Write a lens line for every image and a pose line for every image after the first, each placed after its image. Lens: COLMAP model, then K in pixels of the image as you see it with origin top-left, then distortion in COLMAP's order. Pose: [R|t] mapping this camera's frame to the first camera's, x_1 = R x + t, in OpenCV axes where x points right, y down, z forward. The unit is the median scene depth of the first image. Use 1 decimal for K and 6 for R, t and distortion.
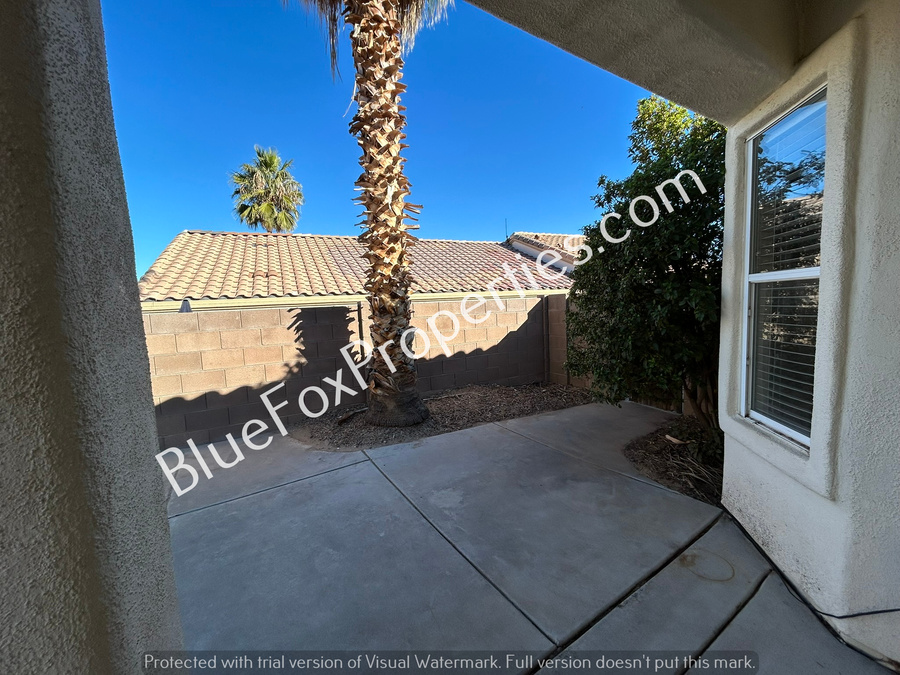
lens RADIAL K [[359.7, 0, 449.2], [0, 359.7, 336.0], [0, 0, 1]] dist [0.000512, 0.000139]
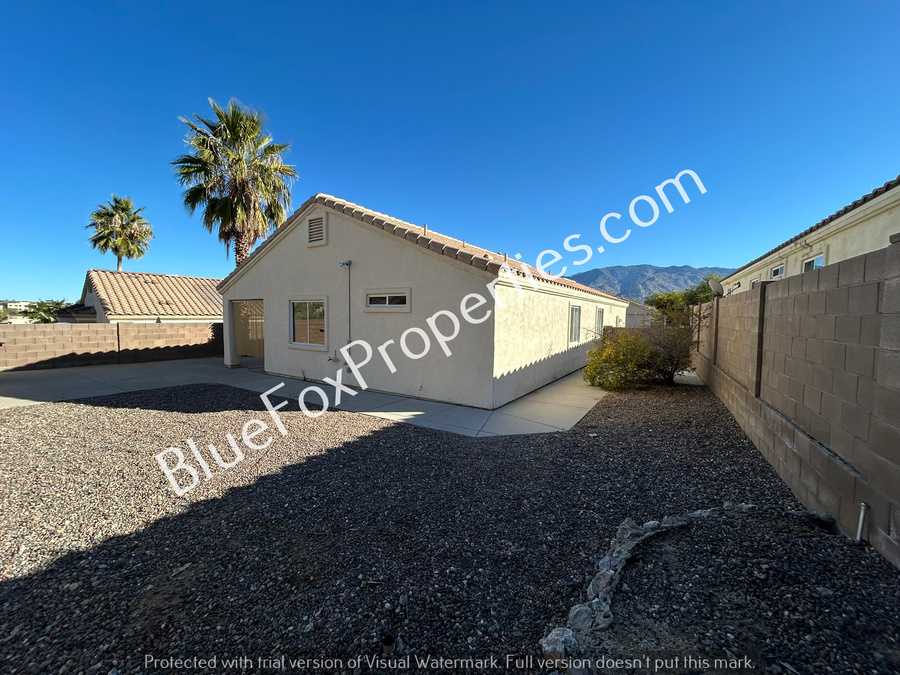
lens RADIAL K [[359.7, 0, 449.2], [0, 359.7, 336.0], [0, 0, 1]] dist [0.000512, 0.000139]
pose [[0.906556, 0.033845, 0.420726, 0.045679], [-0.015412, 0.998770, -0.047135, 0.041048], [-0.421804, 0.036246, 0.905962, -0.715887]]
